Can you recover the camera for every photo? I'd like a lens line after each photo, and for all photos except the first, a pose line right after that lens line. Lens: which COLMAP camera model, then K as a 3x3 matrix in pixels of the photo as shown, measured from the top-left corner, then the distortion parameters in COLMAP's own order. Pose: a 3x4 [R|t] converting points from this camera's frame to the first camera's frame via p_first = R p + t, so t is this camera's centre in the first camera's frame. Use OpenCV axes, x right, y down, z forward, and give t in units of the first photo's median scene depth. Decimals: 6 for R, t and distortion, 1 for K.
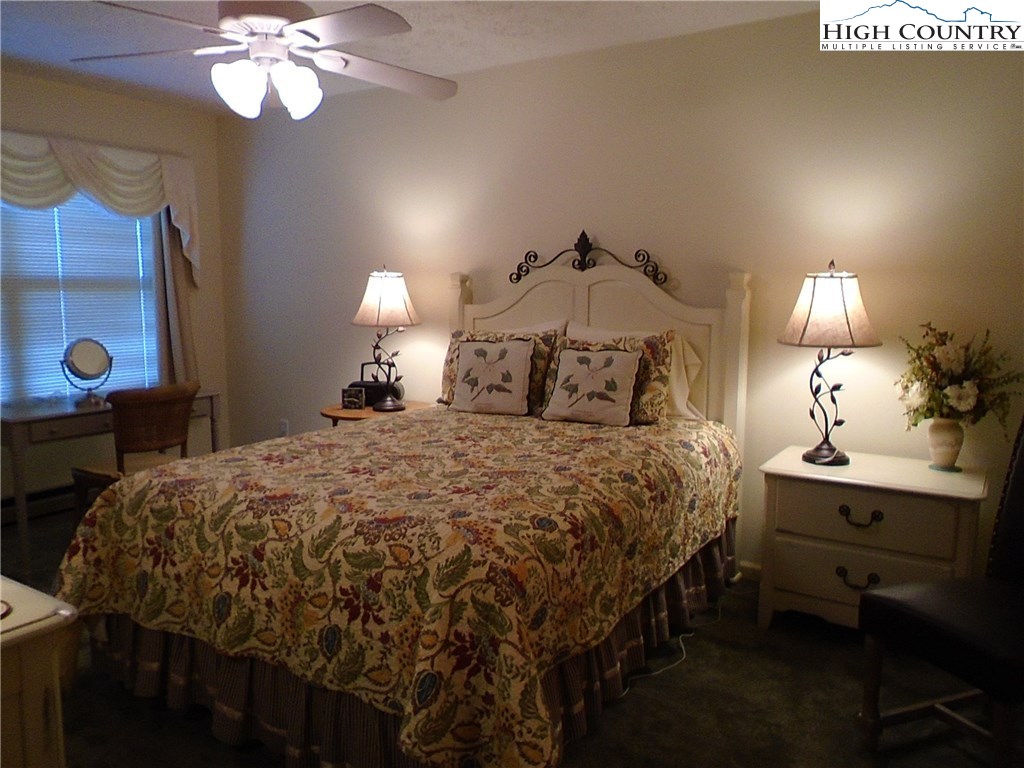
lens RADIAL K [[785.8, 0, 512.0], [0, 785.8, 384.0], [0, 0, 1]] dist [0.004830, 0.004811]
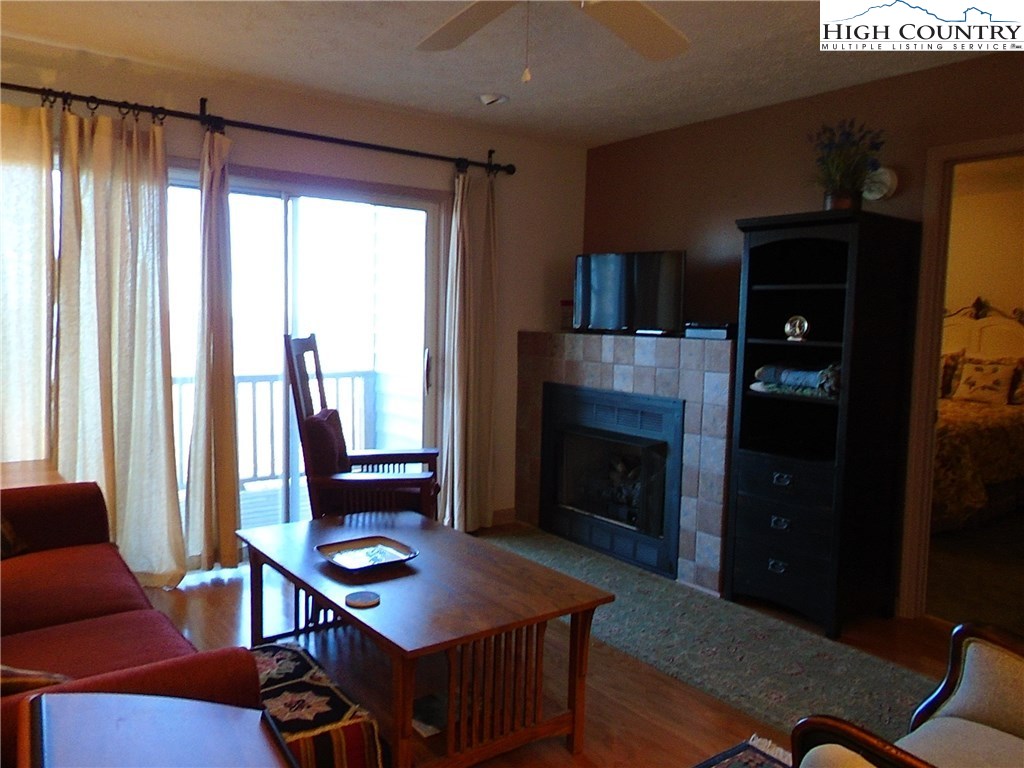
lens RADIAL K [[785.8, 0, 512.0], [0, 785.8, 384.0], [0, 0, 1]] dist [0.004830, 0.004811]
pose [[0.929612, 0.048217, -0.365372, -0.277145], [-0.065754, 0.997197, -0.035699, 0.159024], [0.362627, 0.057211, 0.930177, -1.222249]]
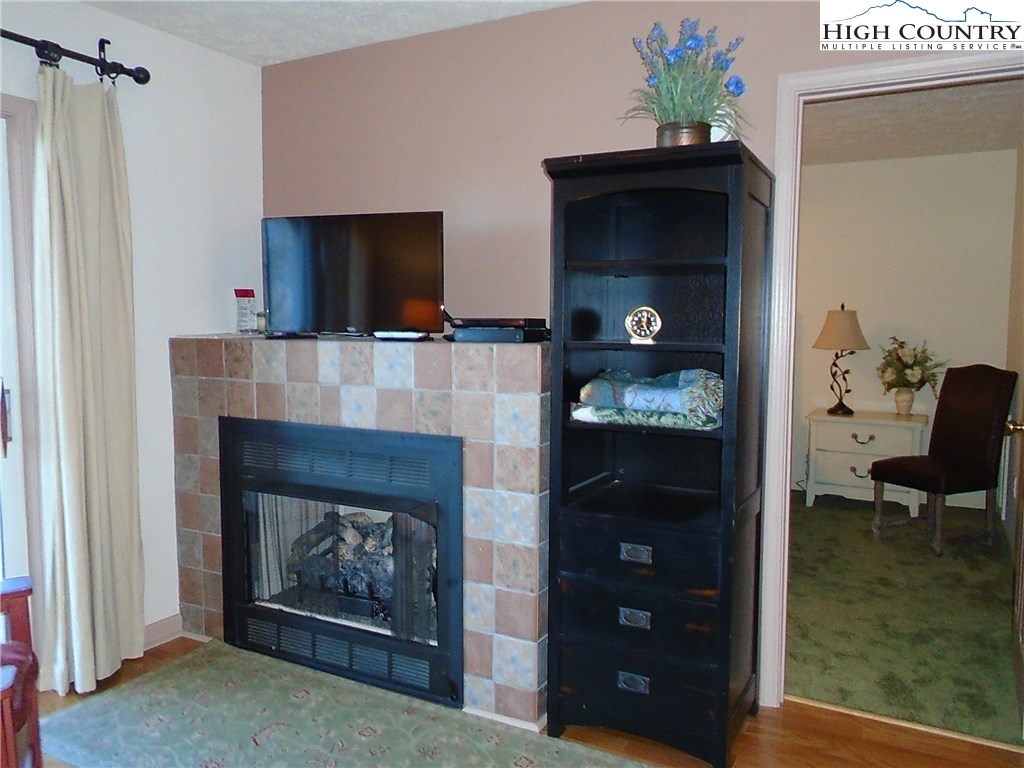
lens RADIAL K [[785.8, 0, 512.0], [0, 785.8, 384.0], [0, 0, 1]] dist [0.004830, 0.004811]
pose [[0.997339, -0.008295, 0.072428, -0.494511], [0.011275, 0.999102, -0.040841, 0.097725], [-0.072024, 0.041549, 0.996537, -0.764485]]
